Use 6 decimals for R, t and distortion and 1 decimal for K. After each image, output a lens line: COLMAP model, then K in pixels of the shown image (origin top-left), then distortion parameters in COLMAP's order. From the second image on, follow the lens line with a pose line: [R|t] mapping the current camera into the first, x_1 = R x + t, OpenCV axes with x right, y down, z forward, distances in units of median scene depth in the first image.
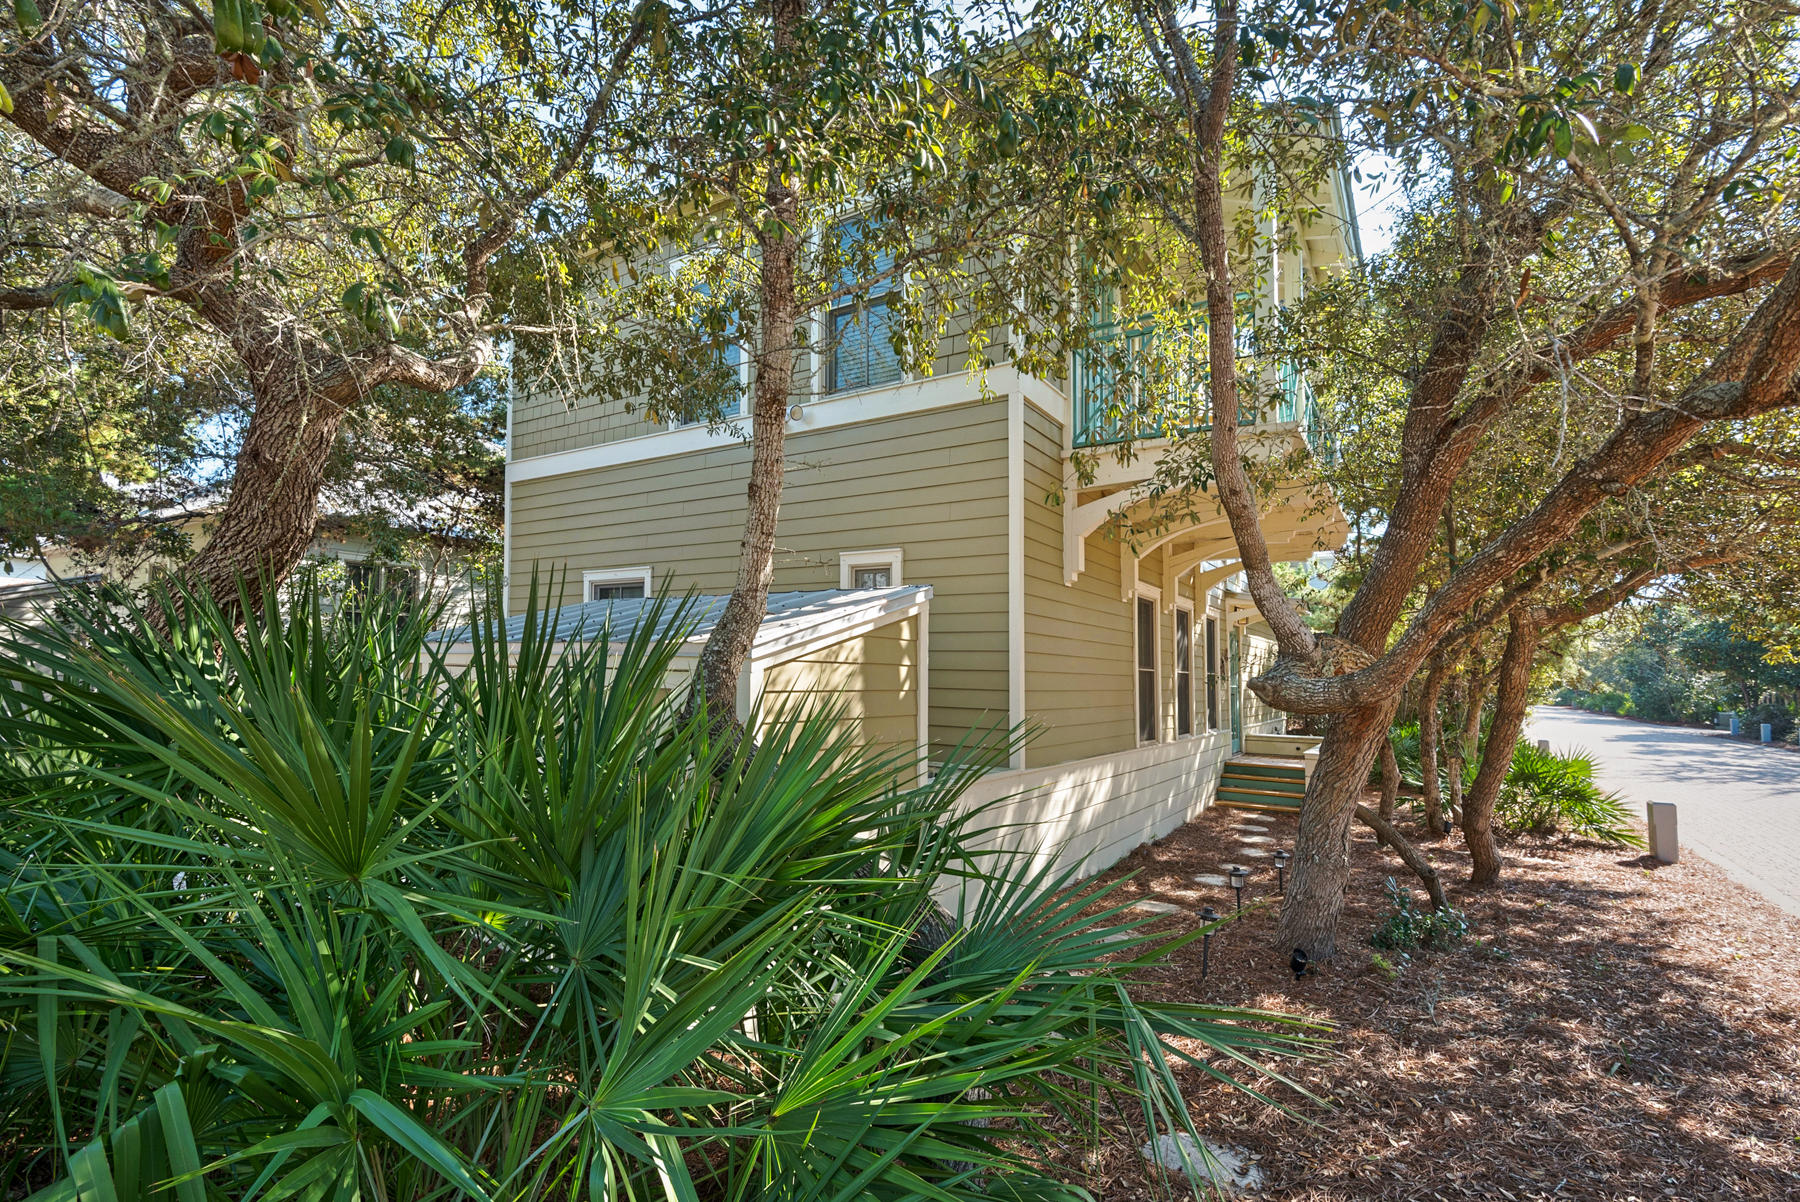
lens RADIAL K [[816.7, 0, 900.0], [0, 816.7, 601.0], [0, 0, 1]] dist [0.042016, 0.000149]
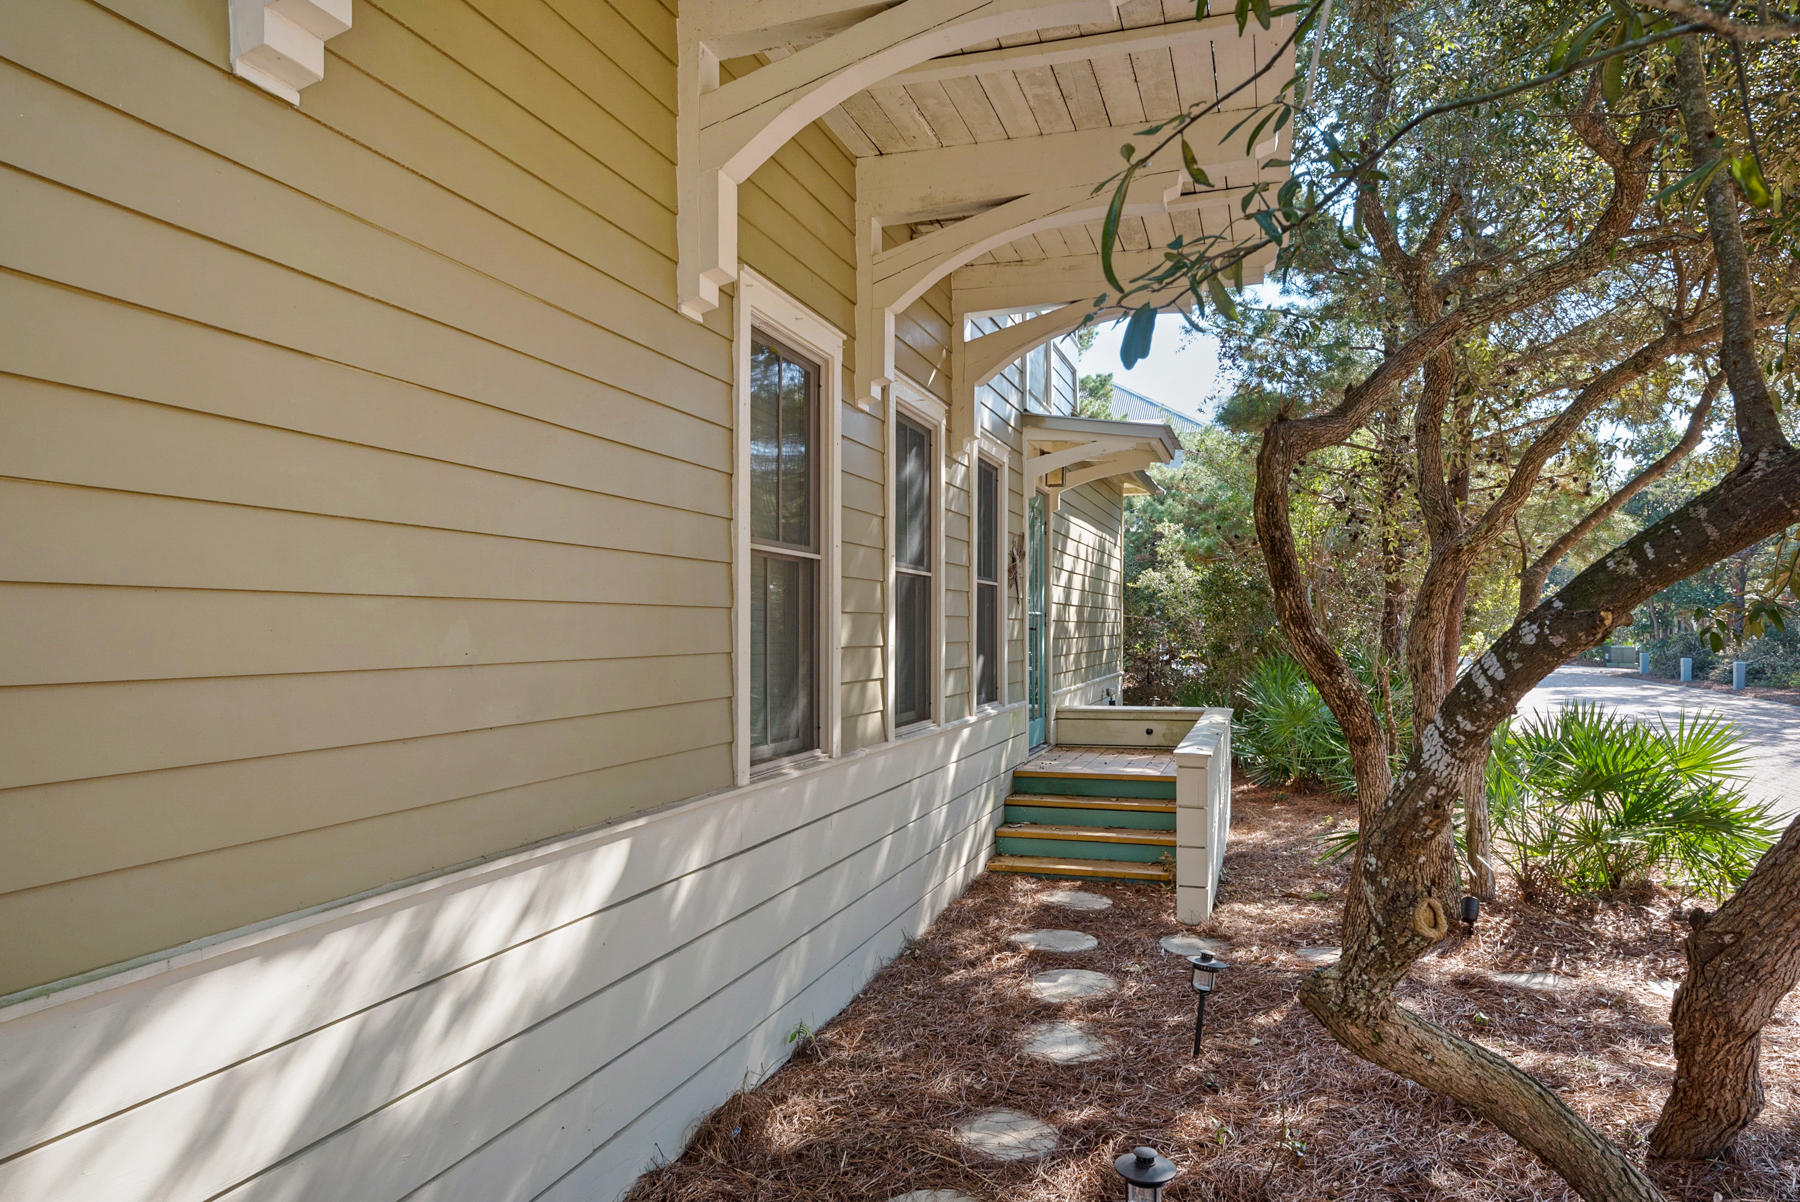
lens RADIAL K [[1166.5, 0, 900.0], [0, 1166.5, 601.0], [0, 0, 1]] dist [-0.001704, 0.000203]
pose [[0.967375, -0.012401, 0.253047, 0.180021], [-0.005744, 0.997471, 0.070840, 0.056974], [-0.253285, -0.069983, 0.964857, 0.415261]]
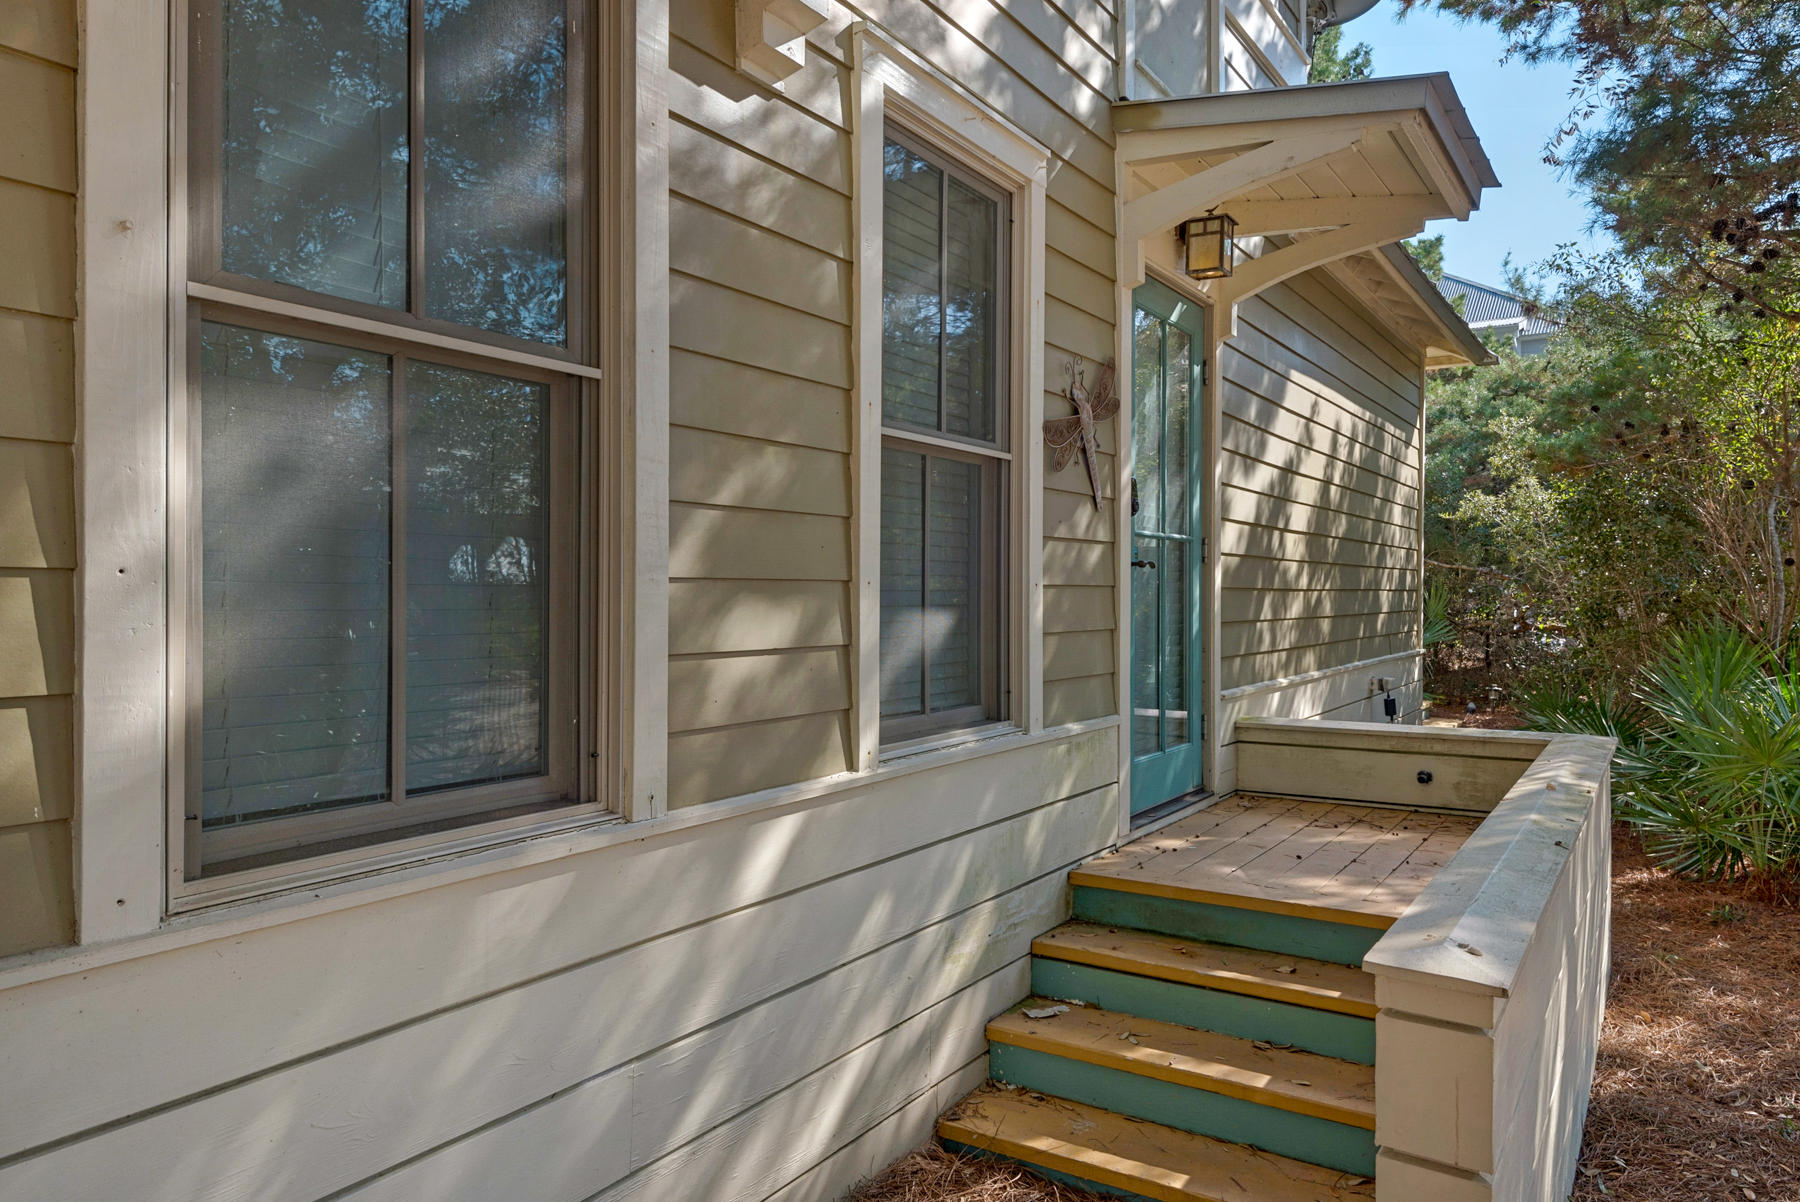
lens RADIAL K [[1163.1, 0, 900.0], [0, 1163.1, 601.0], [0, 0, 1]] dist [-0.004942, -0.001339]
pose [[0.999528, -0.019277, -0.023922, 0.400578], [0.021520, 0.995018, 0.097340, 0.105426], [0.021926, -0.097809, 0.994964, 0.783671]]
